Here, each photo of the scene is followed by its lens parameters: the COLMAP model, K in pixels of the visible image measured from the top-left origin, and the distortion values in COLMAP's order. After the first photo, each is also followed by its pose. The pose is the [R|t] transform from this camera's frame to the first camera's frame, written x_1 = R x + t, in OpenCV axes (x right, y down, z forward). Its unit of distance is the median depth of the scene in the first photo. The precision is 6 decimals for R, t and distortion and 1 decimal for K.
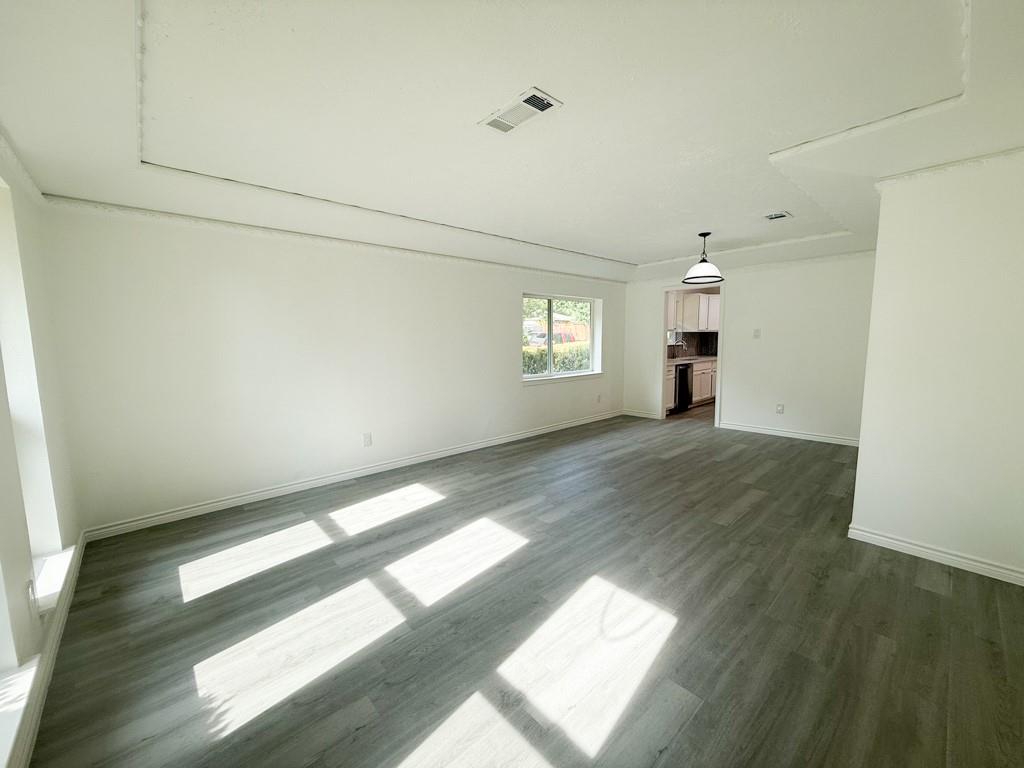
lens RADIAL K [[407.1, 0, 509.2], [0, 407.1, 382.9], [0, 0, 1]] dist [-0.000570, 0.000731]
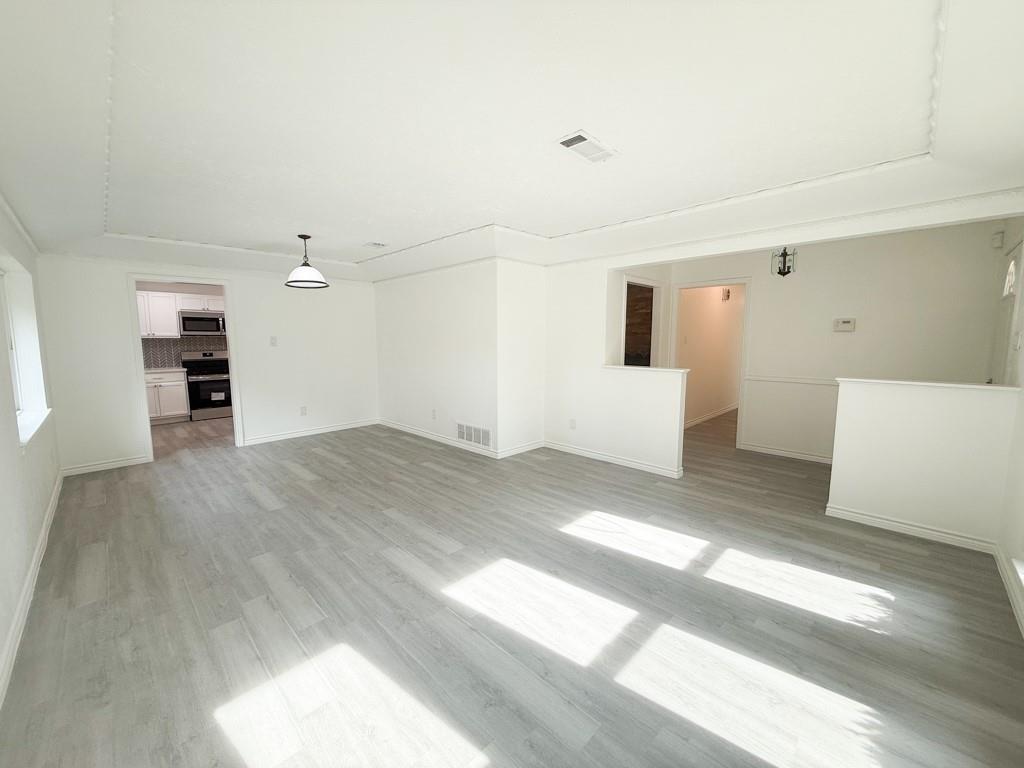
lens RADIAL K [[407.1, 0, 508.8], [0, 407.1, 383.9], [0, 0, 1]] dist [-0.000570, 0.000731]
pose [[-0.053682, -0.094863, 0.994042, -0.699423], [0.115372, 0.988221, 0.100538, -0.086206], [-0.991871, 0.120082, -0.042106, 0.805713]]
